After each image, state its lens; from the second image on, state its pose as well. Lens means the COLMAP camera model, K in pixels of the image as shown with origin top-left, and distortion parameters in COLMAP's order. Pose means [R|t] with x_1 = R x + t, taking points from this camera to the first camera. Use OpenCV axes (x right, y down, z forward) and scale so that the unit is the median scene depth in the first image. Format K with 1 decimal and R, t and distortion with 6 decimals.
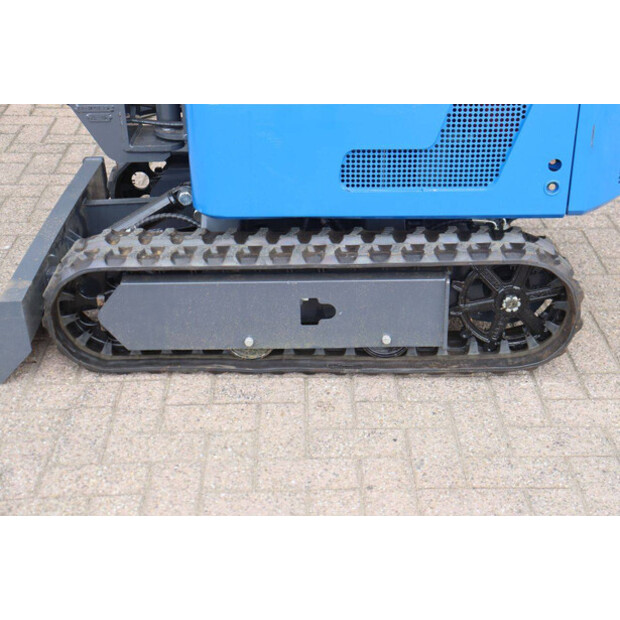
lens RADIAL K [[1005.7, 0, 323.5], [0, 1005.7, 310.1], [0, 0, 1]] dist [0.135021, 0.059020]
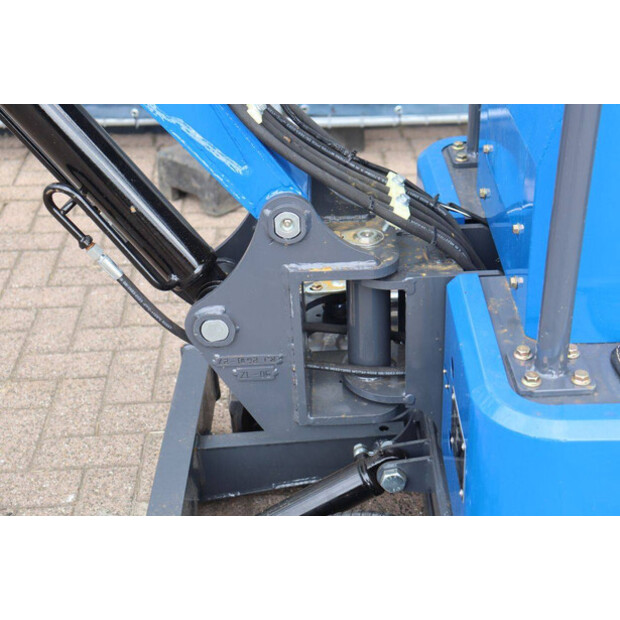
lens RADIAL K [[951.6, 0, 318.2], [0, 951.6, 299.1], [0, 0, 1]] dist [0.106116, 0.088100]
pose [[0.999639, -0.025157, 0.009432, -0.203004], [0.024724, 0.998749, 0.043467, -0.266536], [-0.010513, -0.043218, 0.999010, 0.516801]]
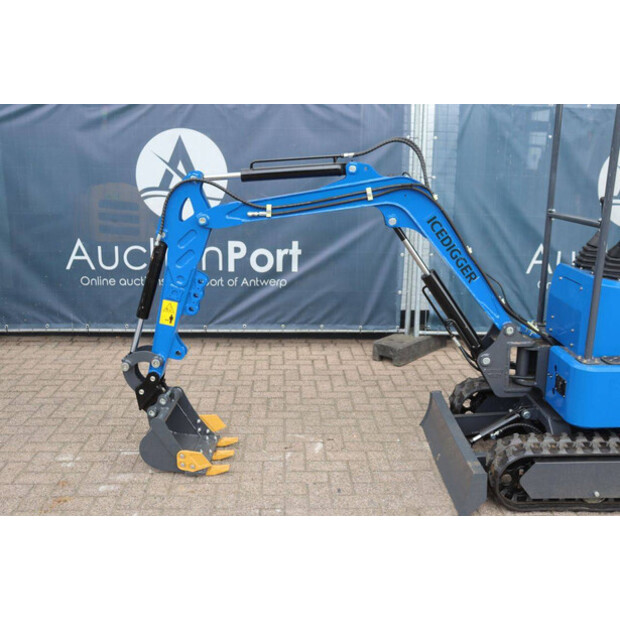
lens RADIAL K [[621.7, 0, 320.3], [0, 621.7, 306.7], [0, 0, 1]] dist [-0.098336, 0.167794]
pose [[0.999538, 0.005880, 0.029836, -0.628335], [0.001624, 0.969413, -0.245429, -0.027929], [-0.030367, 0.245364, 0.968955, -0.176733]]
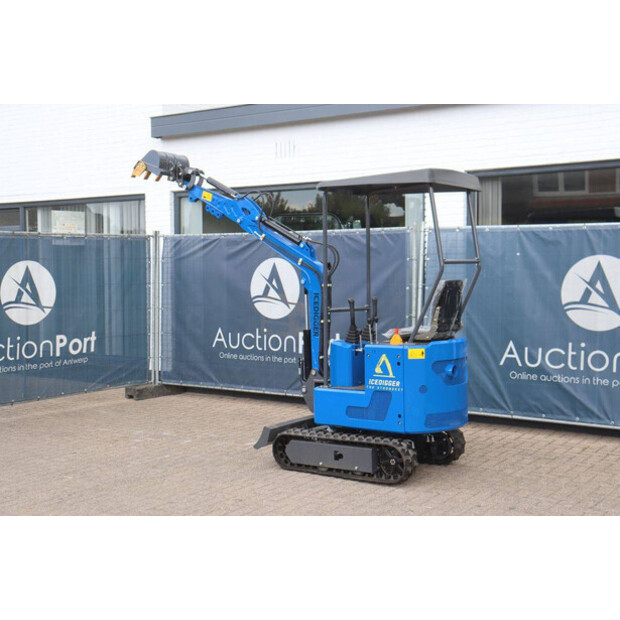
lens RADIAL K [[862.4, 0, 326.1], [0, 862.4, 308.3], [0, 0, 1]] dist [0.004165, 0.516924]
pose [[0.824519, 0.016986, -0.565580, 1.519275], [-0.254637, 0.903755, -0.344074, 0.536319], [0.505301, 0.427713, 0.749488, -1.305466]]
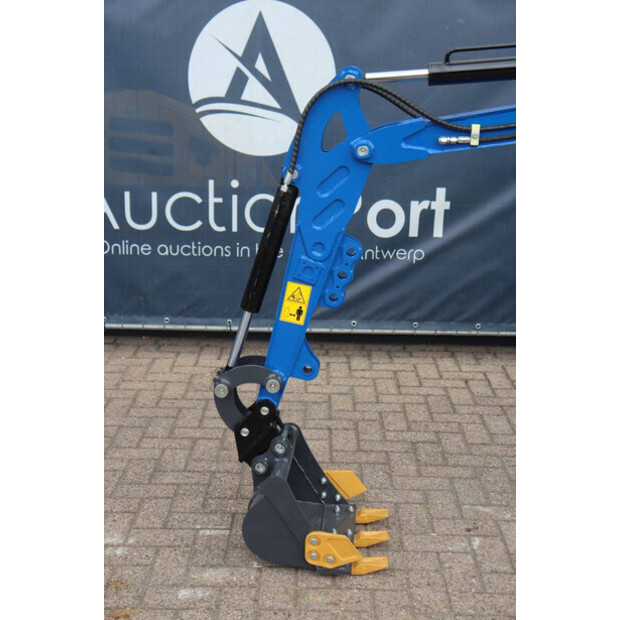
lens RADIAL K [[951.6, 0, 318.2], [0, 951.6, 299.1], [0, 0, 1]] dist [0.106116, 0.088100]
pose [[0.999374, 0.021138, -0.028363, -0.836370], [-0.027229, 0.971528, -0.235354, -0.053436], [0.022581, 0.235979, 0.971496, -0.090494]]
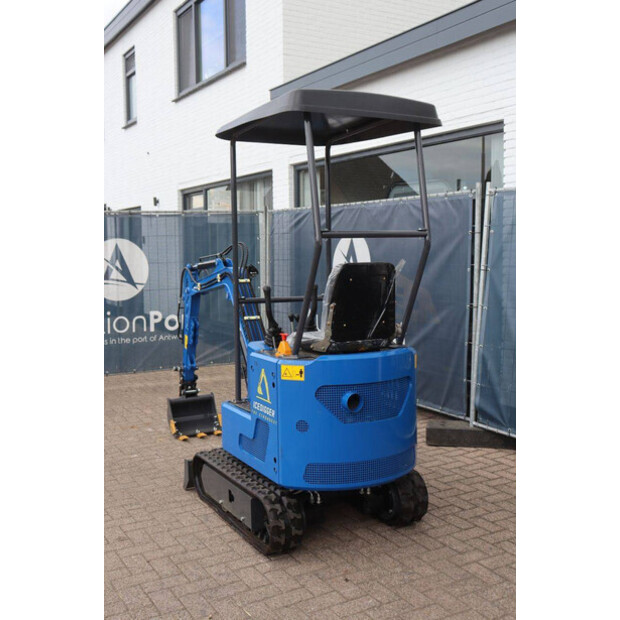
lens RADIAL K [[707.9, 0, 310.2], [0, 707.9, 326.1], [0, 0, 1]] dist [-0.002244, 0.002269]
pose [[0.480844, 0.087943, -0.872385, 1.524369], [-0.397829, 0.908531, -0.127690, -0.228657], [0.781359, 0.408459, 0.471848, 0.173056]]
